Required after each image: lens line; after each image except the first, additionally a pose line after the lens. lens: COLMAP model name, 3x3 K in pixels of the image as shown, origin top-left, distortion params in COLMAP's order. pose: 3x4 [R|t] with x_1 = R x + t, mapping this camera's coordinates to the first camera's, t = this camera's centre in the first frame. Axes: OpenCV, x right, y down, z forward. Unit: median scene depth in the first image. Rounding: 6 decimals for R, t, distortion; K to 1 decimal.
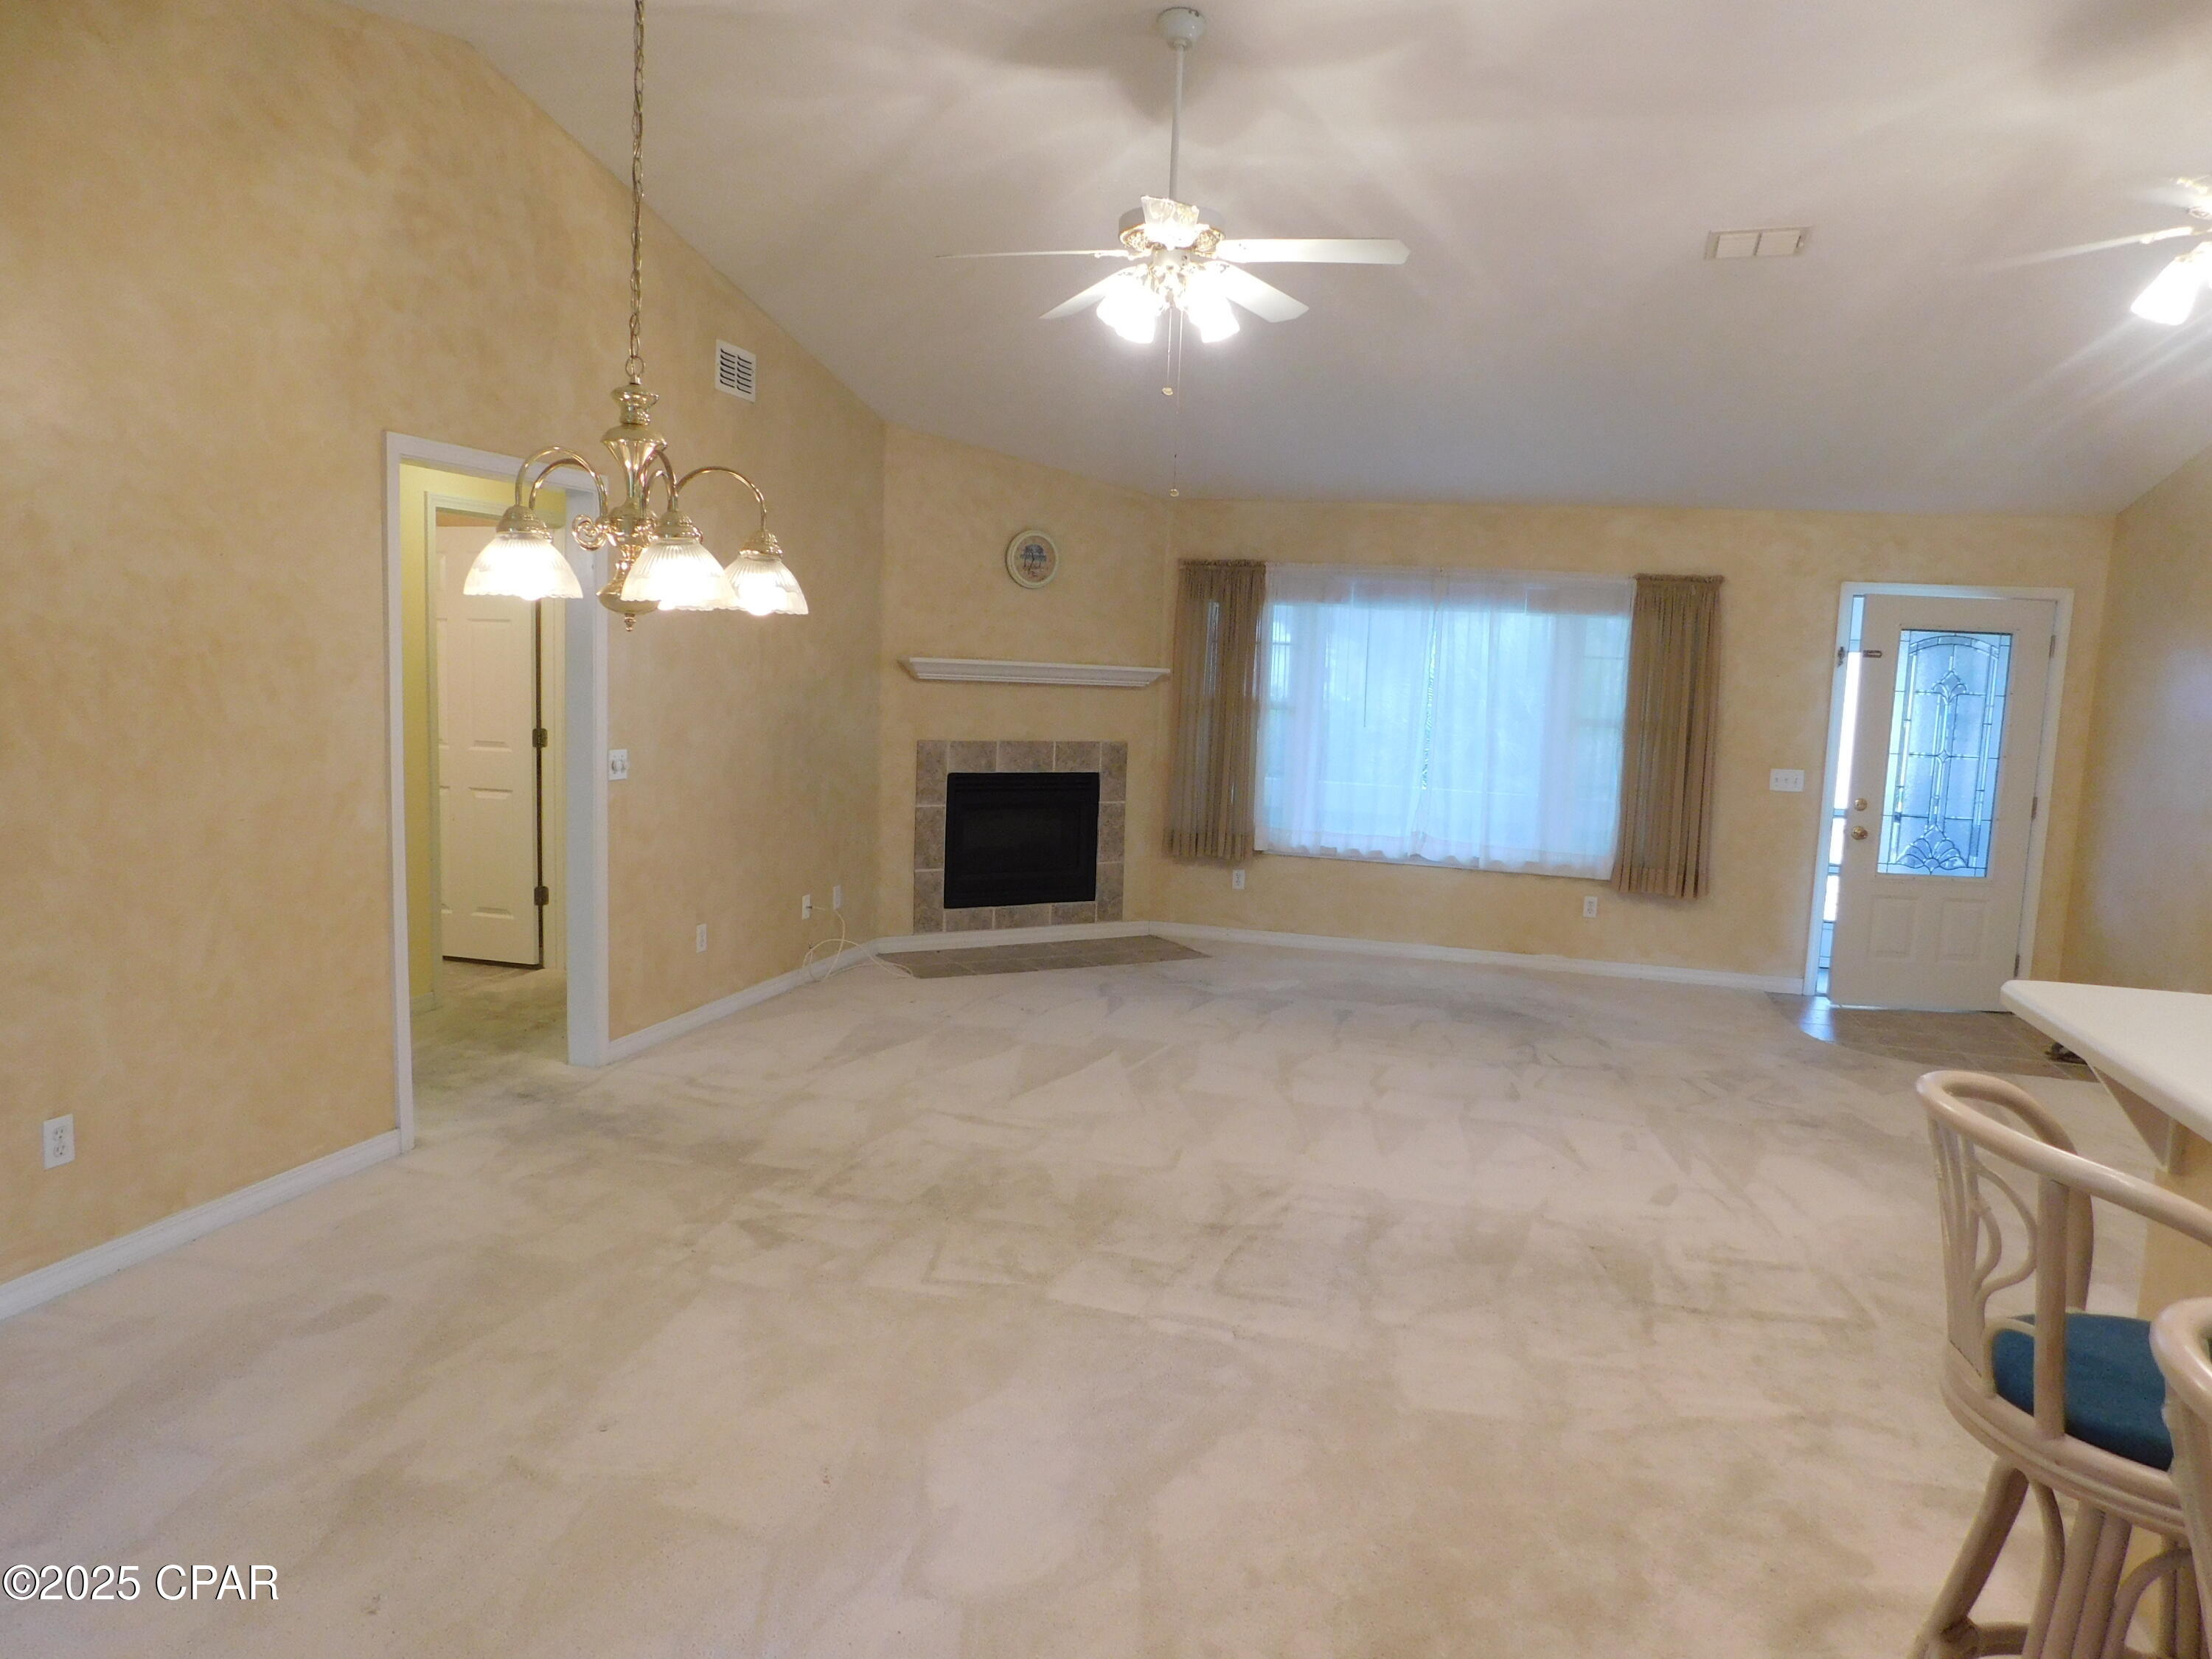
lens RADIAL K [[1464.9, 0, 1110.0], [0, 1464.9, 828.8], [0, 0, 1]] dist [-0.070916, 0.059516]
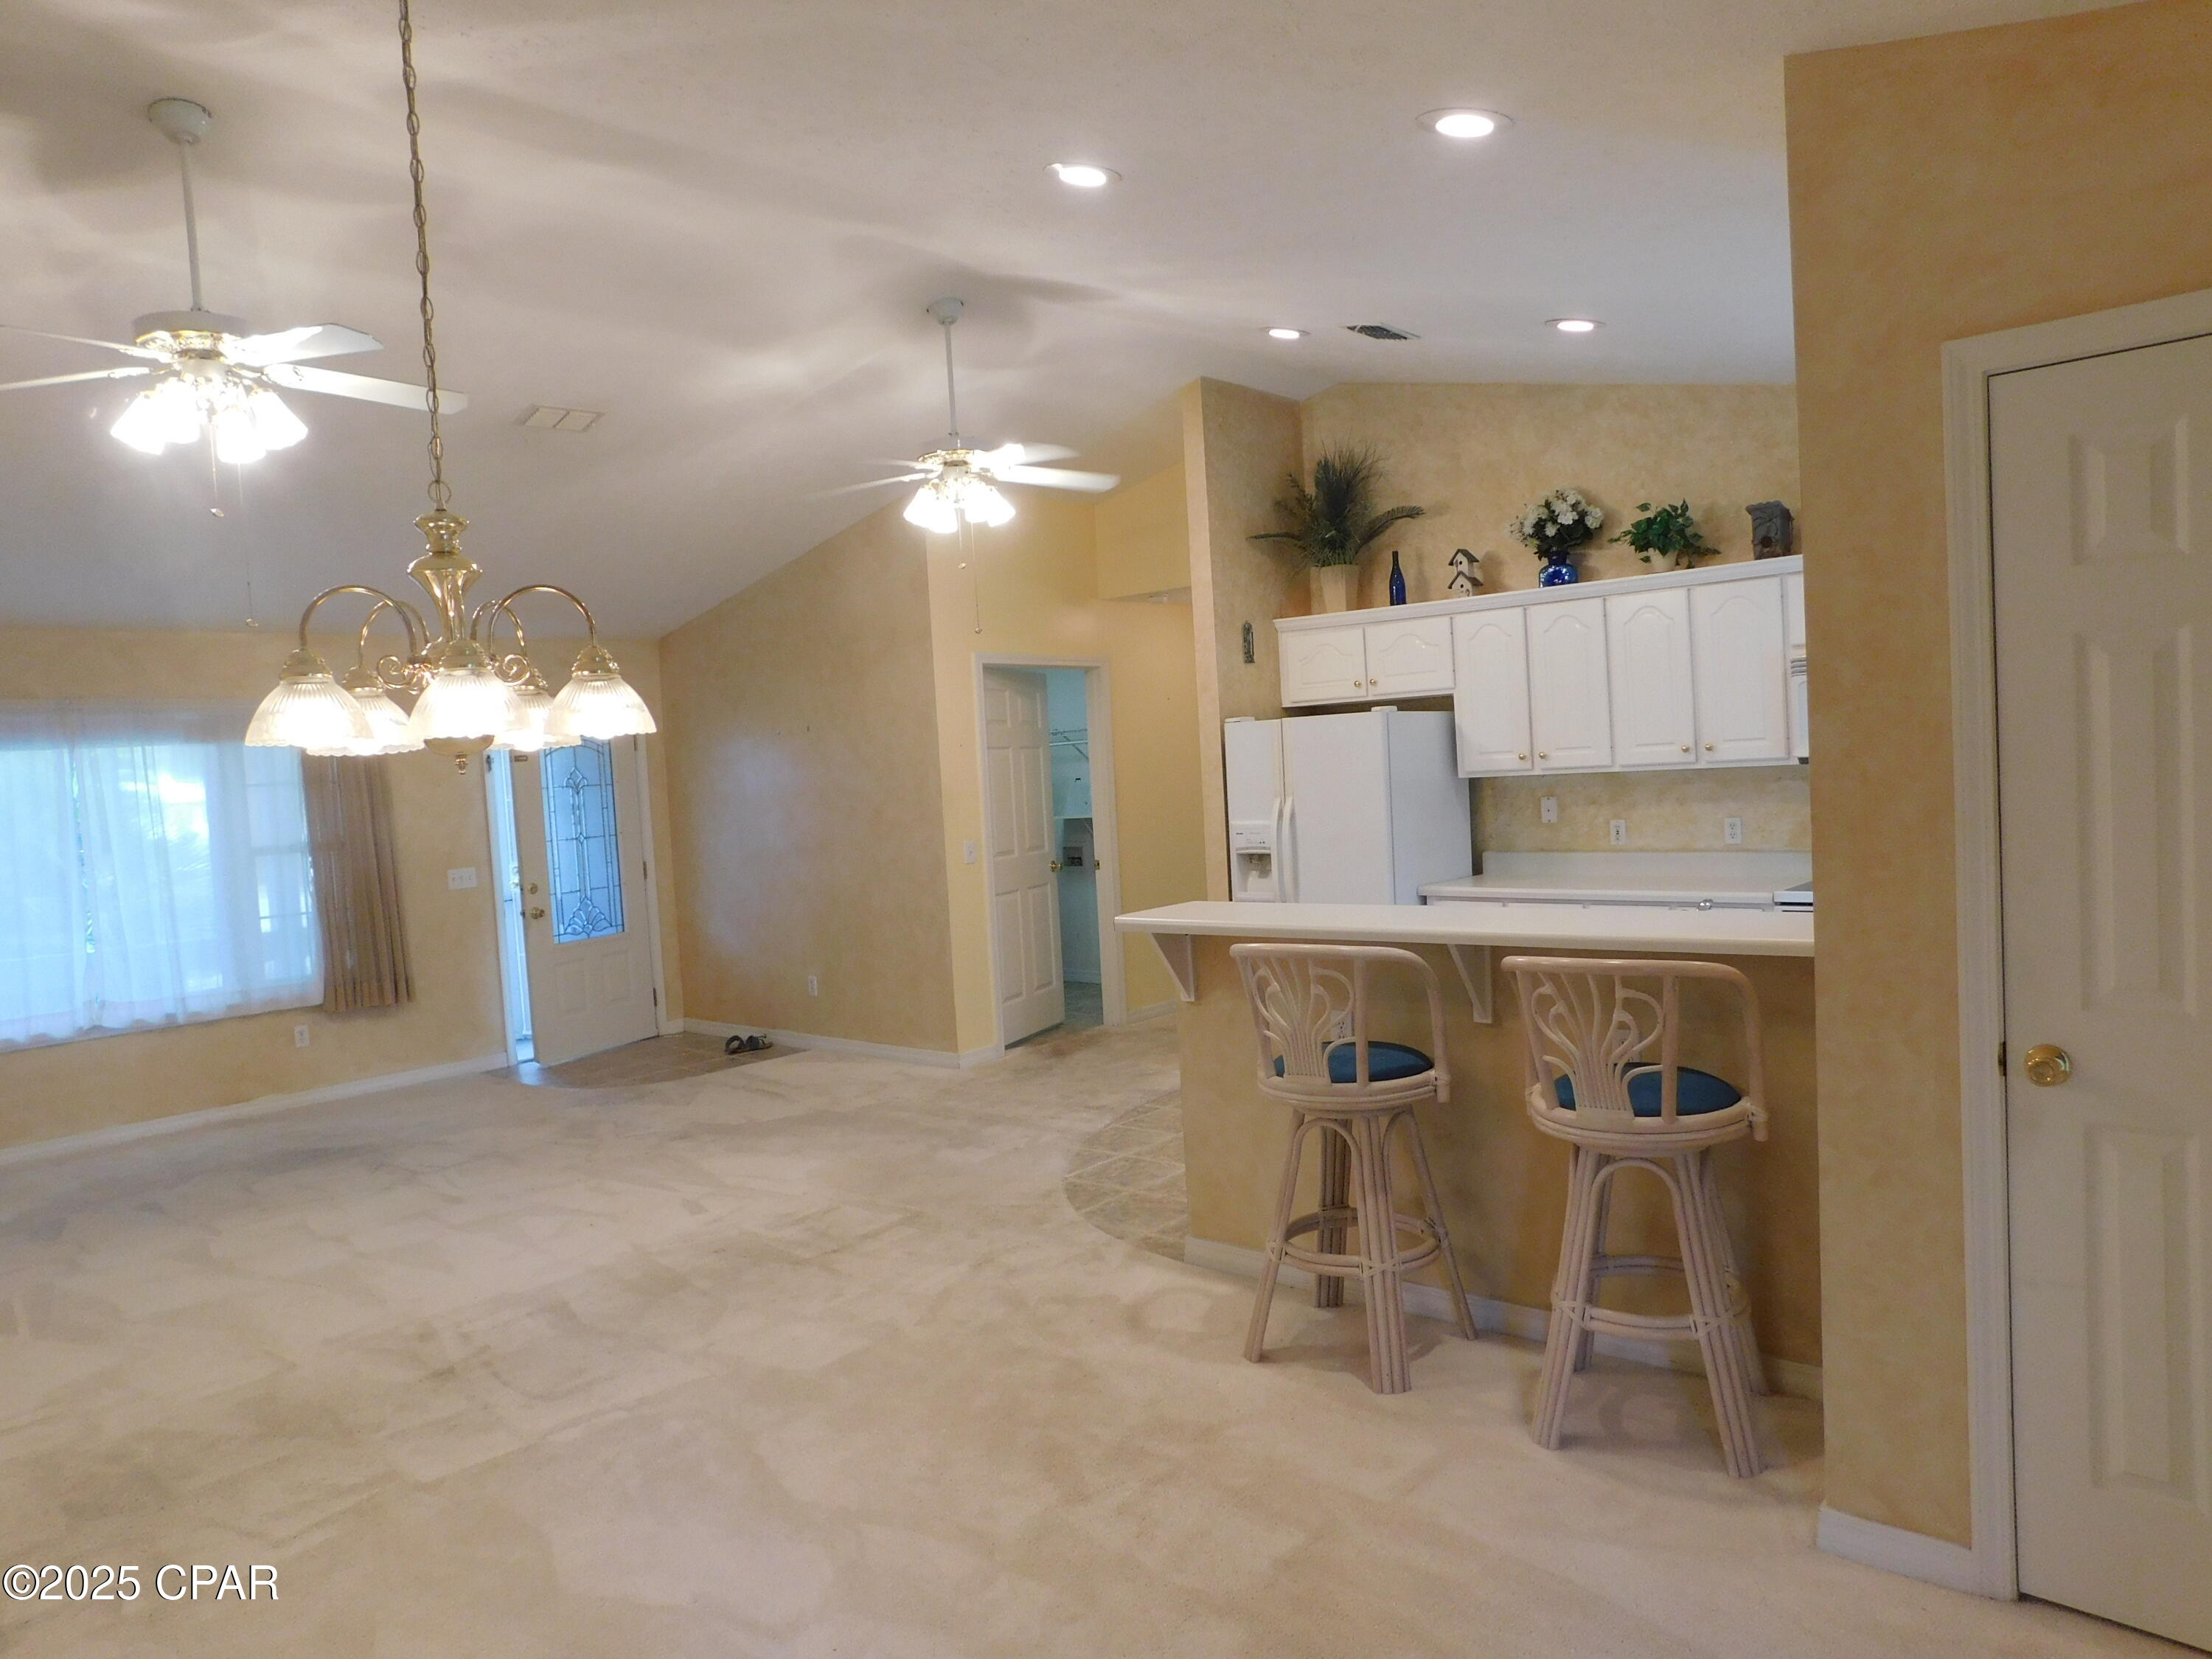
lens RADIAL K [[1464.9, 0, 1110.0], [0, 1464.9, 828.8], [0, 0, 1]] dist [-0.070916, 0.059516]
pose [[0.432188, -0.108896, 0.895185, -0.290574], [0.180350, 0.983065, 0.032515, -0.017211], [-0.883565, 0.147395, 0.444508, 0.068718]]
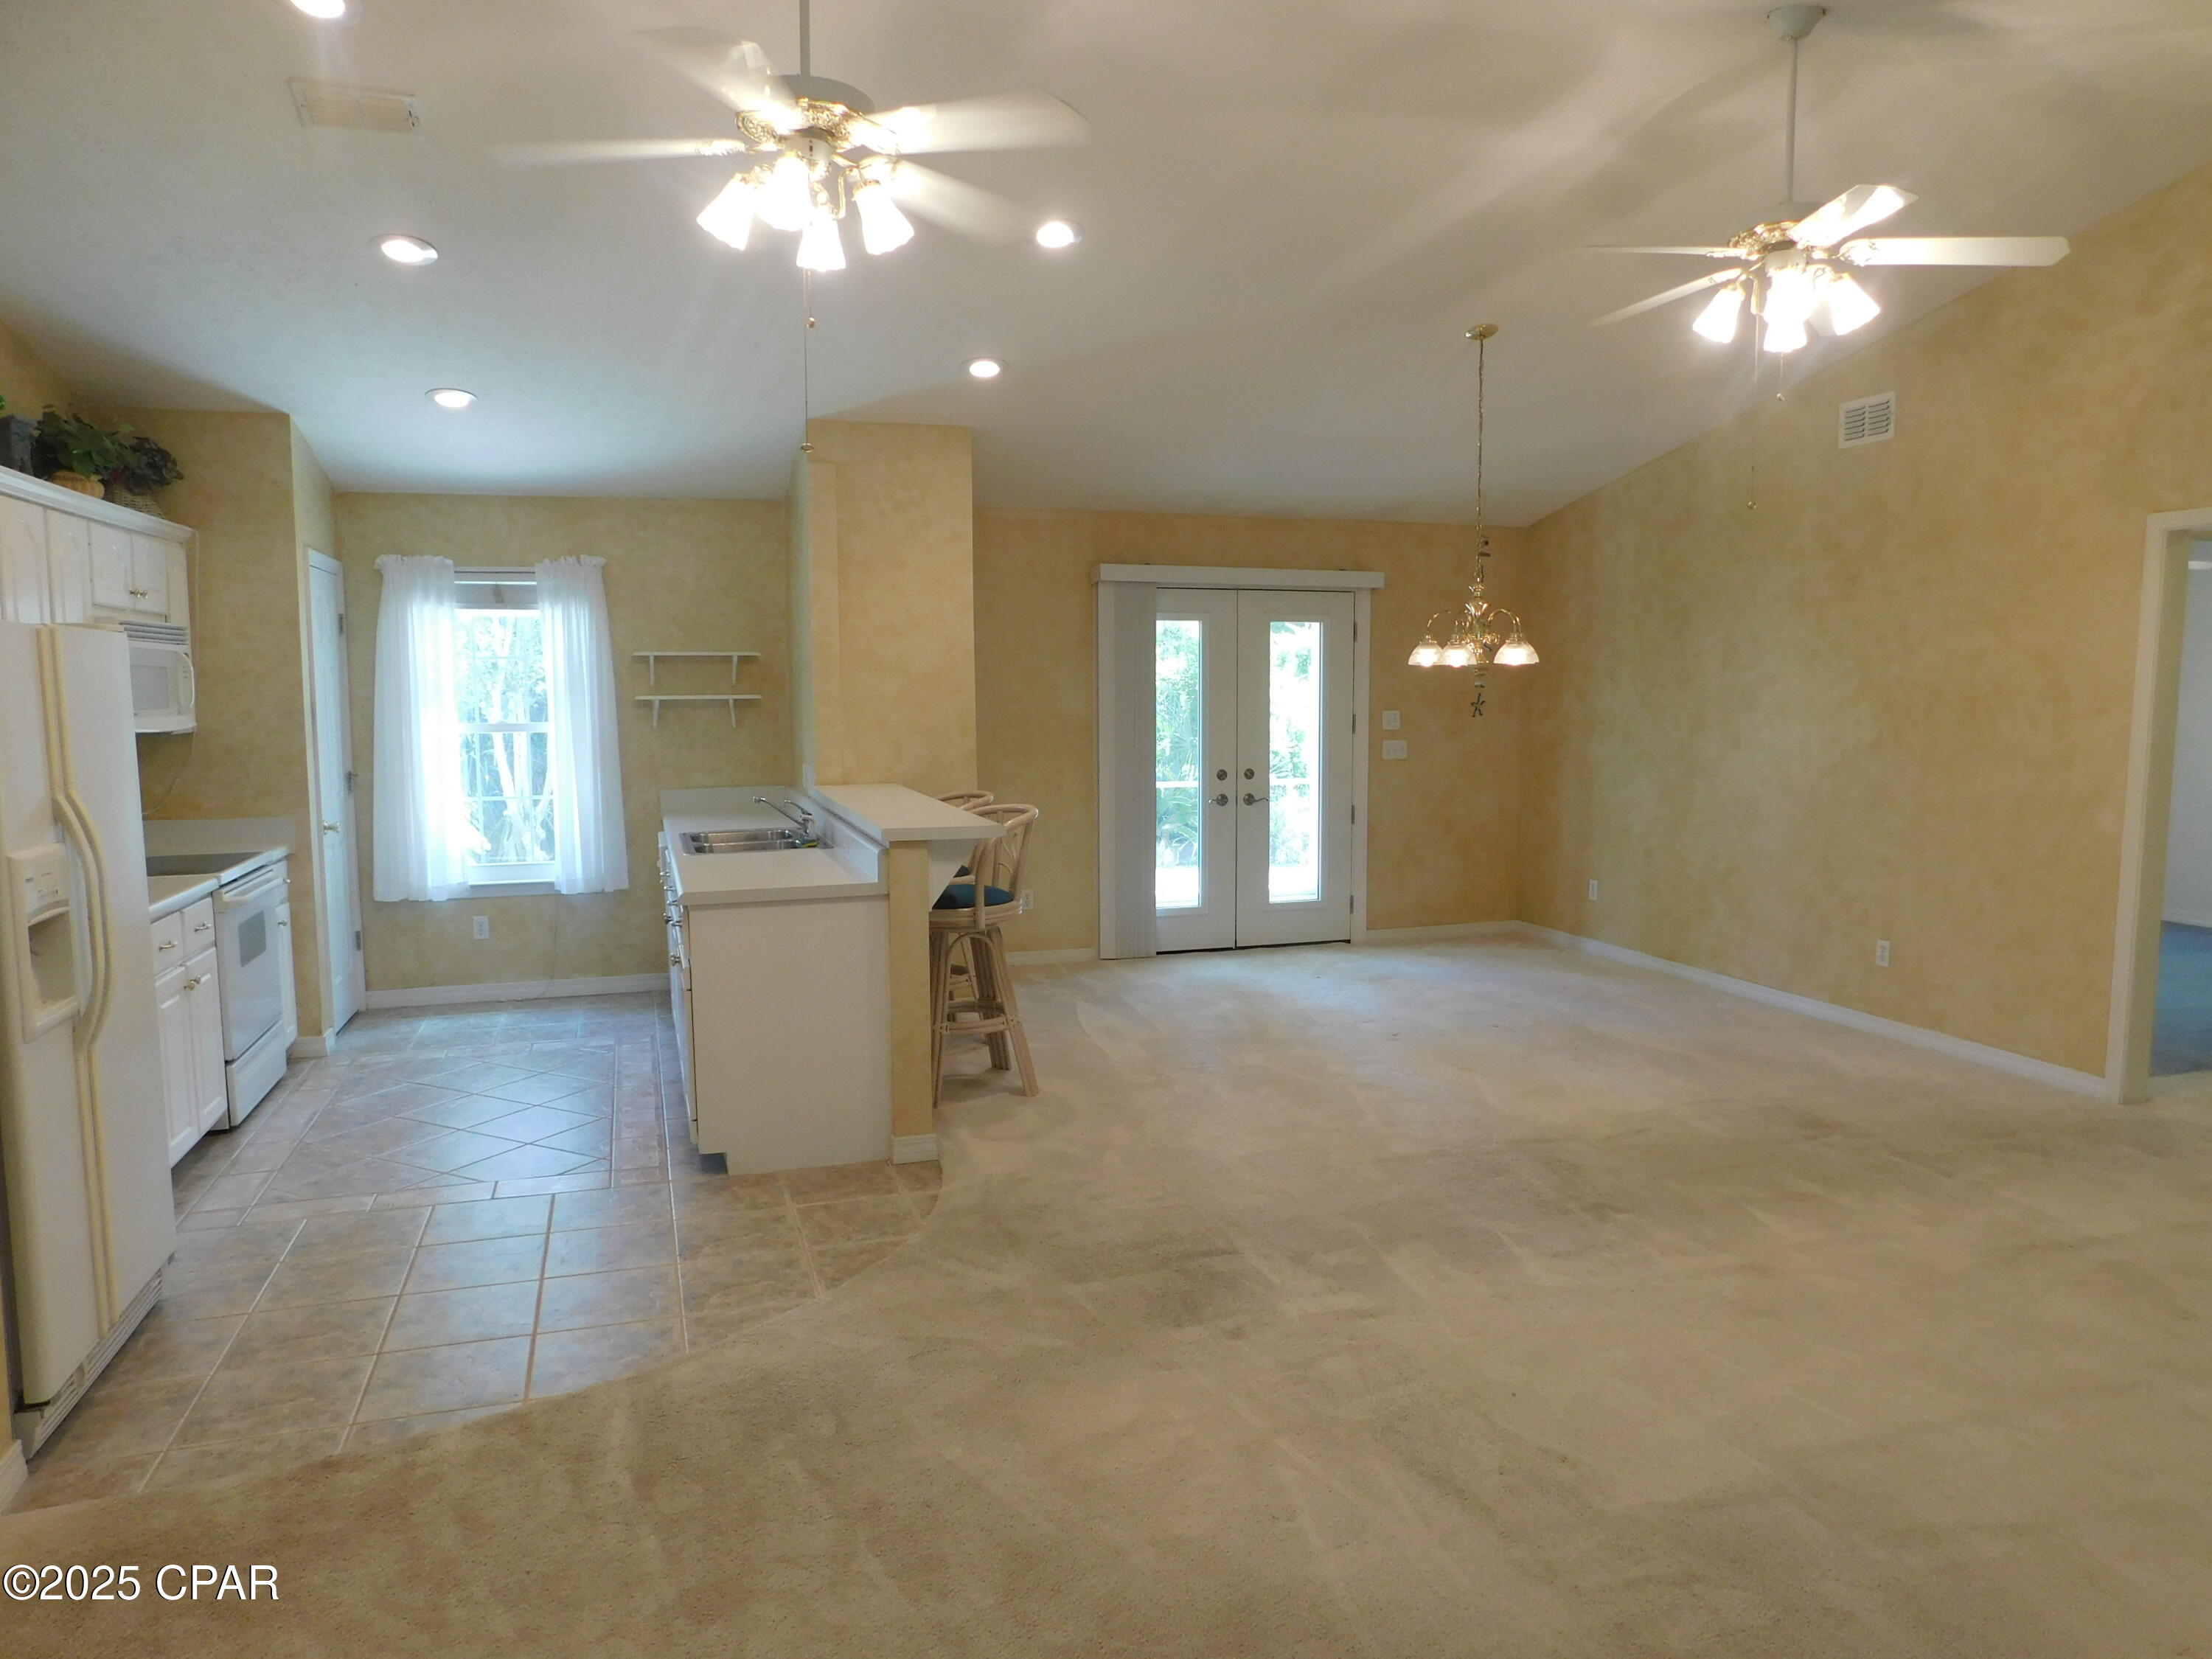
lens RADIAL K [[1464.9, 0, 1110.0], [0, 1464.9, 828.8], [0, 0, 1]] dist [-0.070916, 0.059516]
pose [[-0.830522, 0.018599, -0.556676, 0.503457], [-0.093039, 0.980768, 0.171577, -0.074903], [0.549161, 0.194291, -0.812818, 0.843010]]
